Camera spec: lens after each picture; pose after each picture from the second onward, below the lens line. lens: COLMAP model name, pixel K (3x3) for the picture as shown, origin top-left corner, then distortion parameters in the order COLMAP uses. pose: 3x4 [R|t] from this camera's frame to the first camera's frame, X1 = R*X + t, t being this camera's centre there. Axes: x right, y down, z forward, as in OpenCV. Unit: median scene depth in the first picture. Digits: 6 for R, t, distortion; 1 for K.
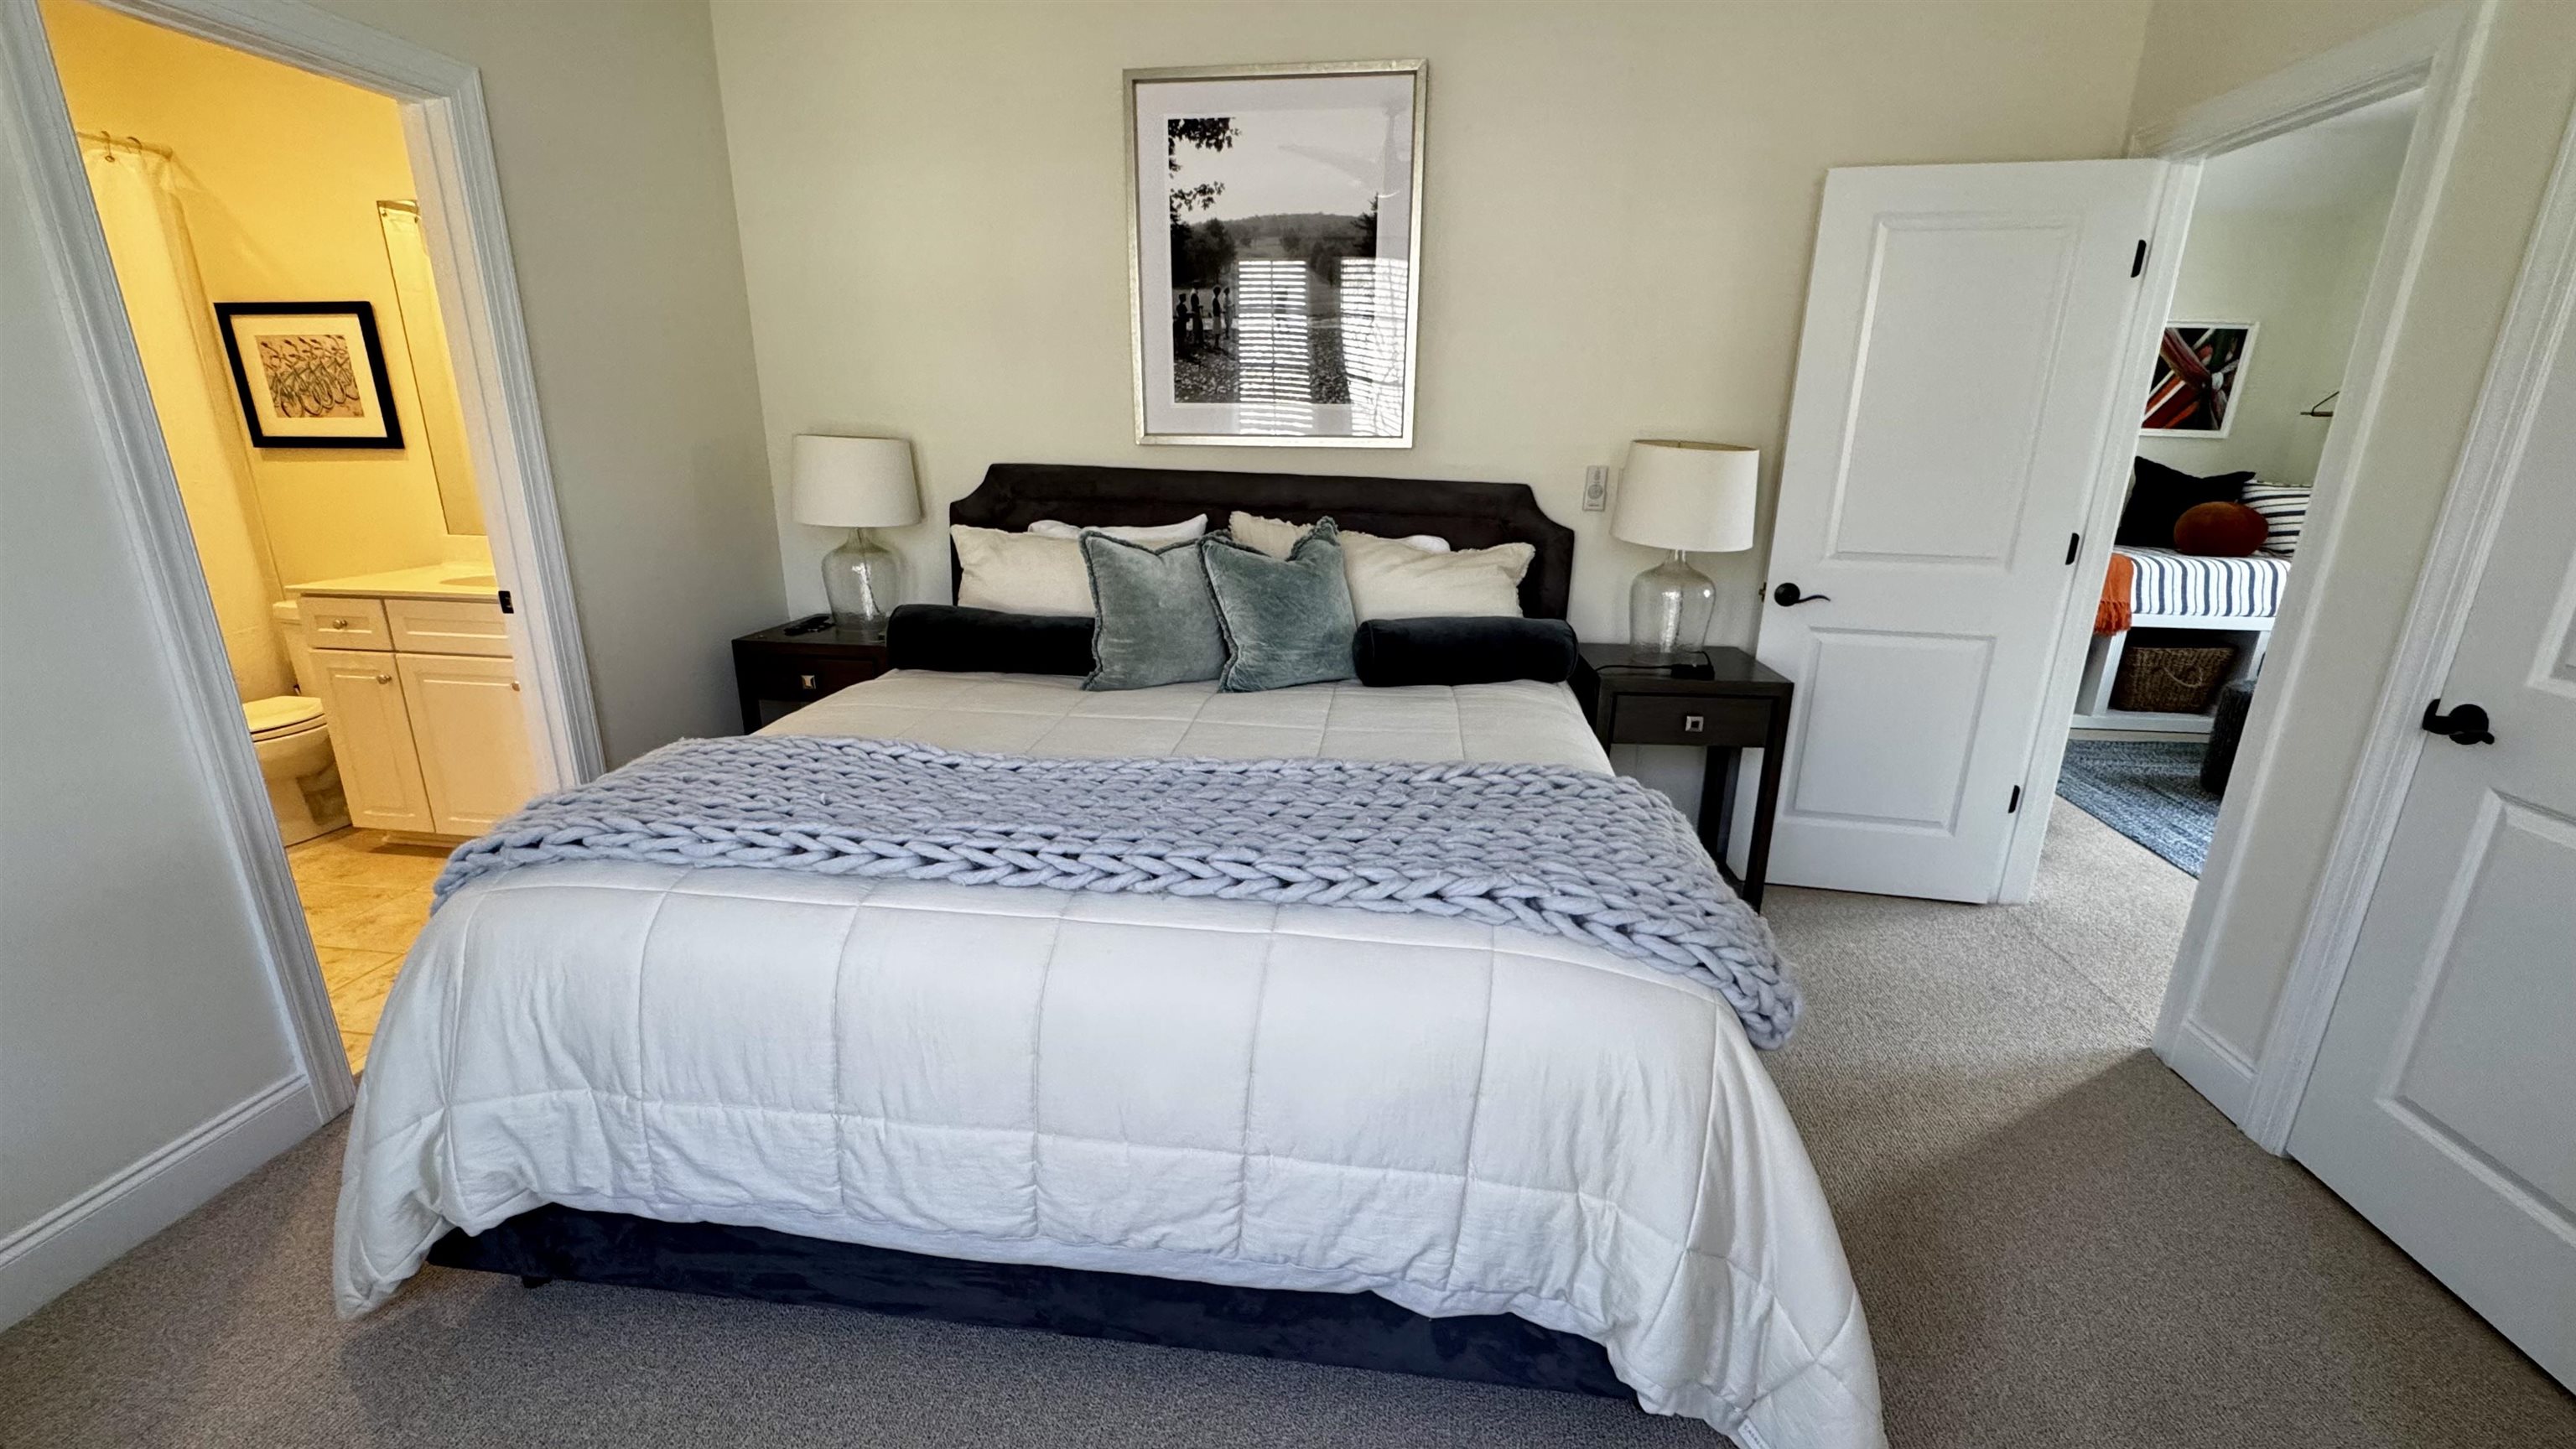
lens RADIAL K [[1023.4, 0, 1289.2], [0, 1023.4, 718.1], [0, 0, 1]] dist [-0.005671, 0.001121]
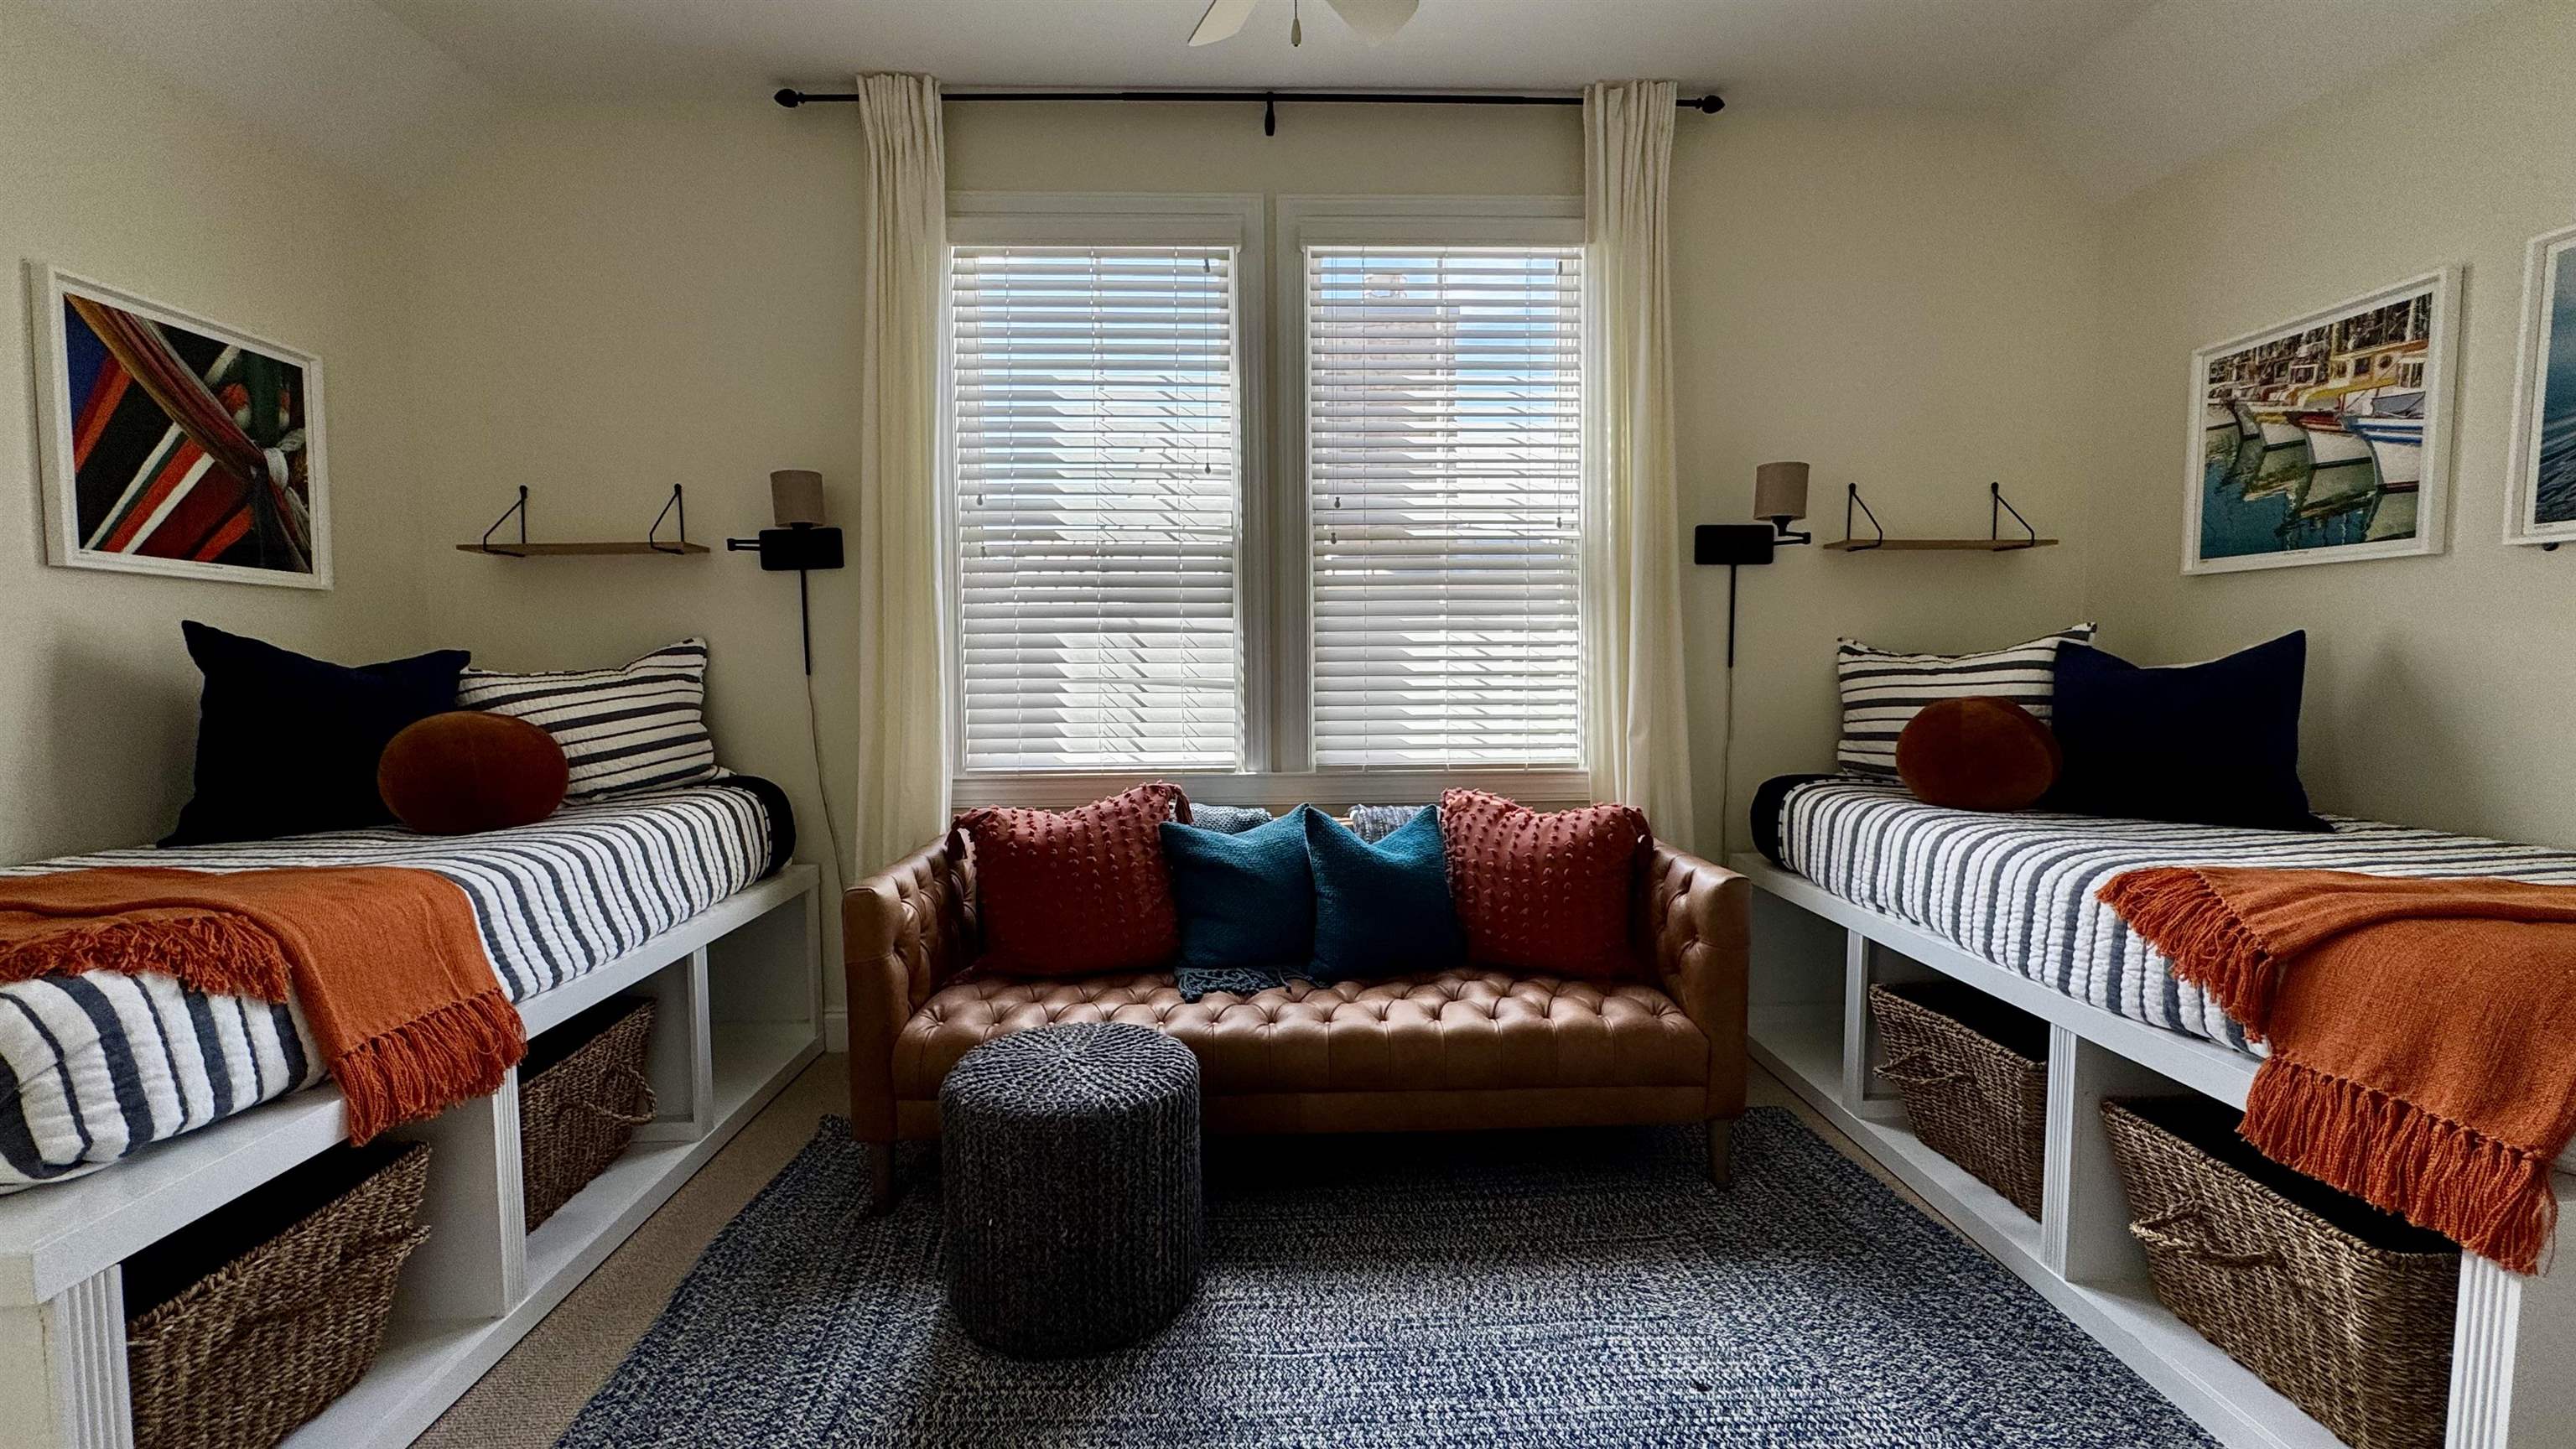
lens RADIAL K [[1023.4, 0, 1283.6], [0, 1023.4, 714.5], [0, 0, 1]] dist [-0.005671, 0.001121]
pose [[-0.162042, -0.073110, 0.984072, 0.380574], [0.286460, 0.950822, 0.117809, -0.150004], [-0.944290, 0.300987, -0.133130, 0.671938]]
